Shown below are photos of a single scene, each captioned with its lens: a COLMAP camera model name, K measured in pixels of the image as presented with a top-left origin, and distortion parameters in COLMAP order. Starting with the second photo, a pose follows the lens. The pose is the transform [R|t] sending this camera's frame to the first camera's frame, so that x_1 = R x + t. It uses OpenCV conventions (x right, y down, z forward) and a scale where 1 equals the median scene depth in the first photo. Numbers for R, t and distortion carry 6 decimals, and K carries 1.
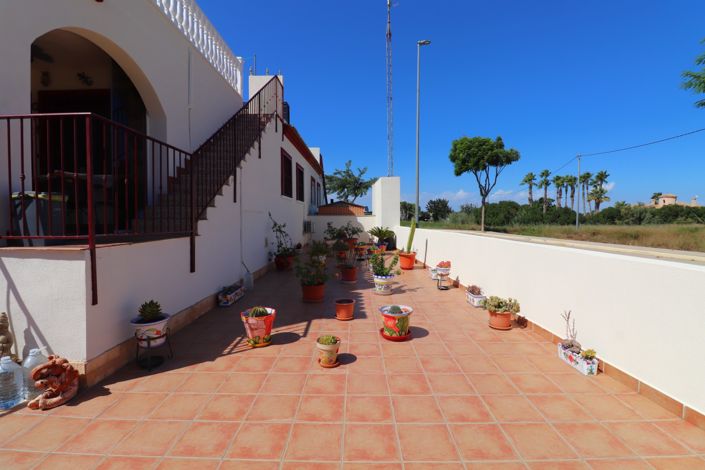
lens RADIAL K [[327.4, 0, 353.9], [0, 327.4, 233.4], [0, 0, 1]] dist [-0.011479, -0.004182]
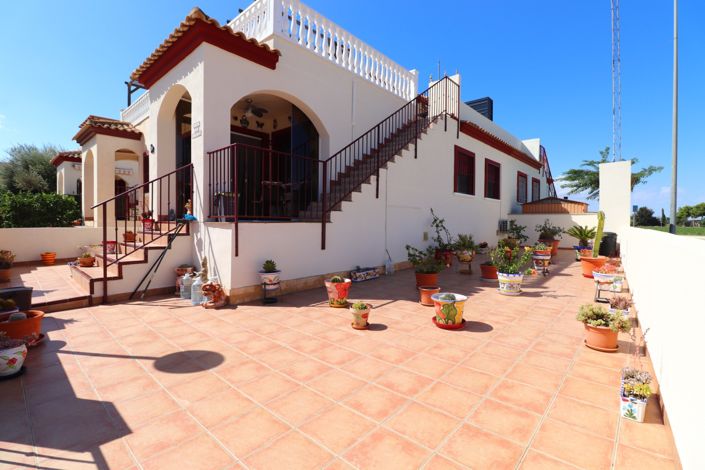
lens RADIAL K [[327.4, 0, 348.3], [0, 327.4, 229.9], [0, 0, 1]] dist [-0.011479, -0.004182]
pose [[0.747091, 0.021050, -0.664388, 0.476092], [-0.035884, 0.999318, -0.008689, 0.047147], [0.663752, 0.030332, 0.747337, 0.066695]]
